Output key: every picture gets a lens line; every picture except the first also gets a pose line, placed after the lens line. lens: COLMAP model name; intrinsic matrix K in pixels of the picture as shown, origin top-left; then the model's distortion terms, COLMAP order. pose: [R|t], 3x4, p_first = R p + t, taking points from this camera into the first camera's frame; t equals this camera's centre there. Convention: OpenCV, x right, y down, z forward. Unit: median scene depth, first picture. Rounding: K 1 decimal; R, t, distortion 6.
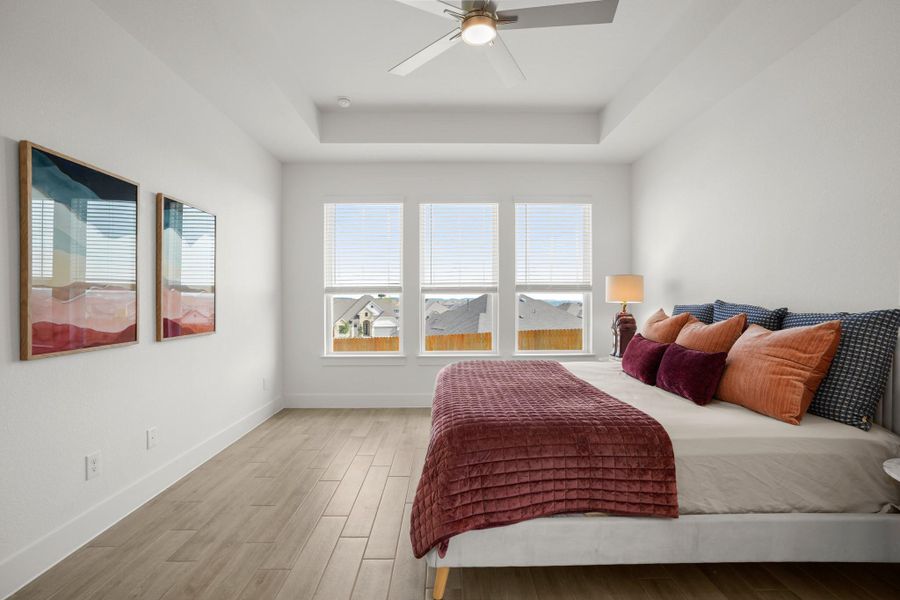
lens RADIAL K [[412.5, 0, 446.5], [0, 412.5, 299.4], [0, 0, 1]] dist [-0.025181, 0.006317]
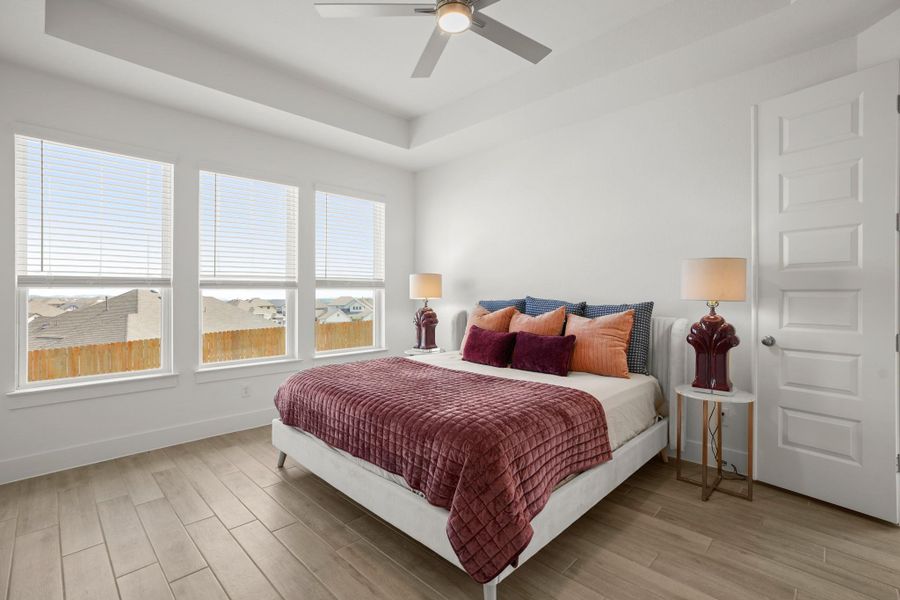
lens RADIAL K [[412.5, 0, 459.4], [0, 412.5, 294.4], [0, 0, 1]] dist [-0.025181, 0.006317]
pose [[0.708428, 0.002551, 0.705778, -0.413413], [0.000479, 0.999991, -0.004095, 0.000726], [-0.705782, 0.003239, 0.708421, 0.221332]]
